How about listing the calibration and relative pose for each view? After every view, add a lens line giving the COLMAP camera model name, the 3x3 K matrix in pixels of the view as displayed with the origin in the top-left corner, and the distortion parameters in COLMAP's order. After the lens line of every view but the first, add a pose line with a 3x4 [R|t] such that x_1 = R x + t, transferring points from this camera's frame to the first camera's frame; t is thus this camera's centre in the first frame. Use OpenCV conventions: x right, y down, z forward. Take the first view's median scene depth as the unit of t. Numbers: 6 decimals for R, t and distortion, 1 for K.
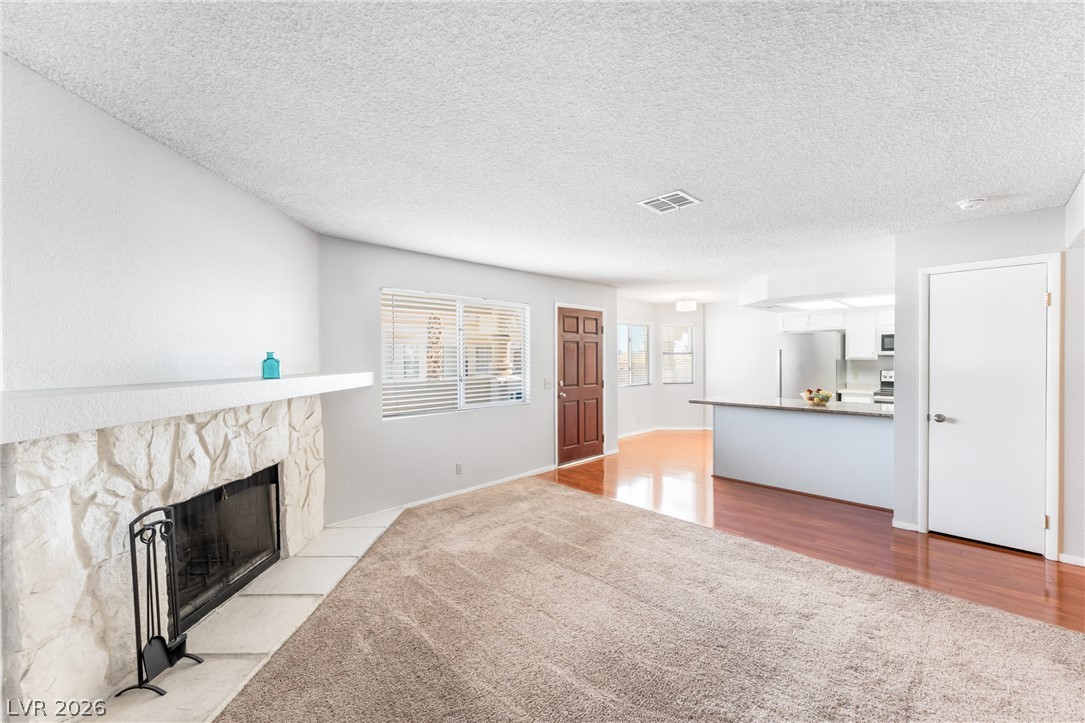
lens RADIAL K [[439.9, 0, 549.3], [0, 439.9, 357.3], [0, 0, 1]] dist [-0.003878, 0.000106]
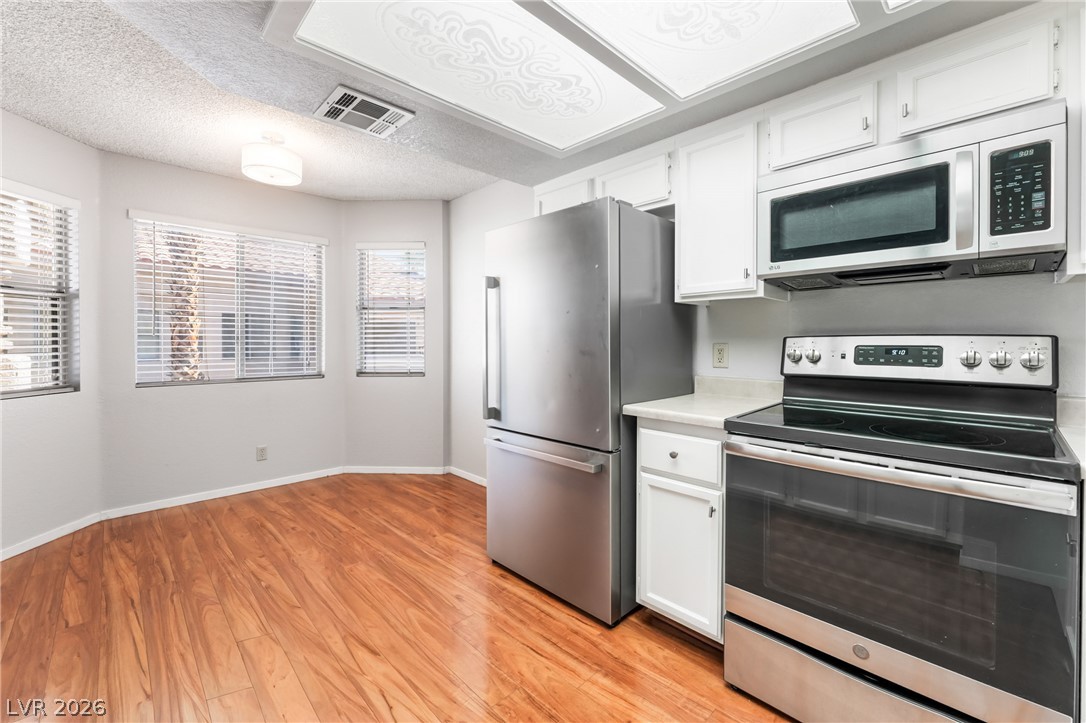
lens RADIAL K [[440.3, 0, 548.7], [0, 440.3, 345.1], [0, 0, 1]] dist [-0.003878, 0.000106]
pose [[0.999547, 0.004566, -0.029732, 0.728554], [-0.004335, 0.999960, 0.007826, 0.040782], [0.029767, -0.007694, 0.999527, 0.841203]]
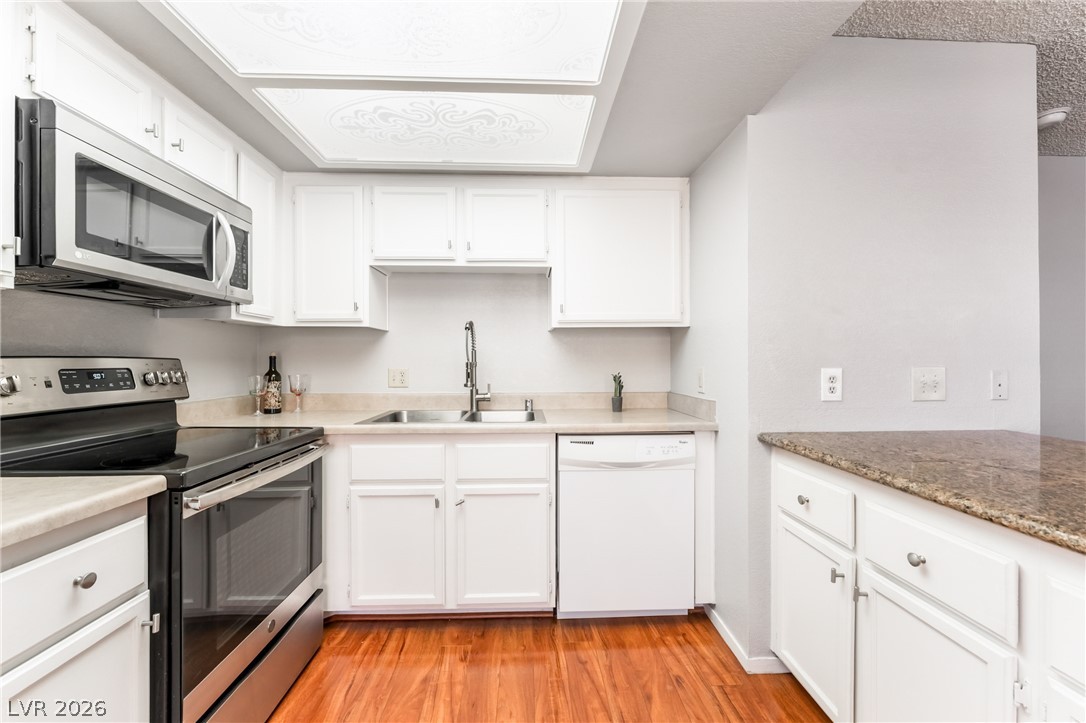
lens RADIAL K [[440.3, 0, 561.5], [0, 440.3, 360.6], [0, 0, 1]] dist [-0.003878, 0.000106]
pose [[-0.739892, 0.003247, 0.672718, 0.568224], [0.001929, 0.999994, -0.002704, 0.038769], [-0.672723, -0.000703, -0.739894, 1.156802]]
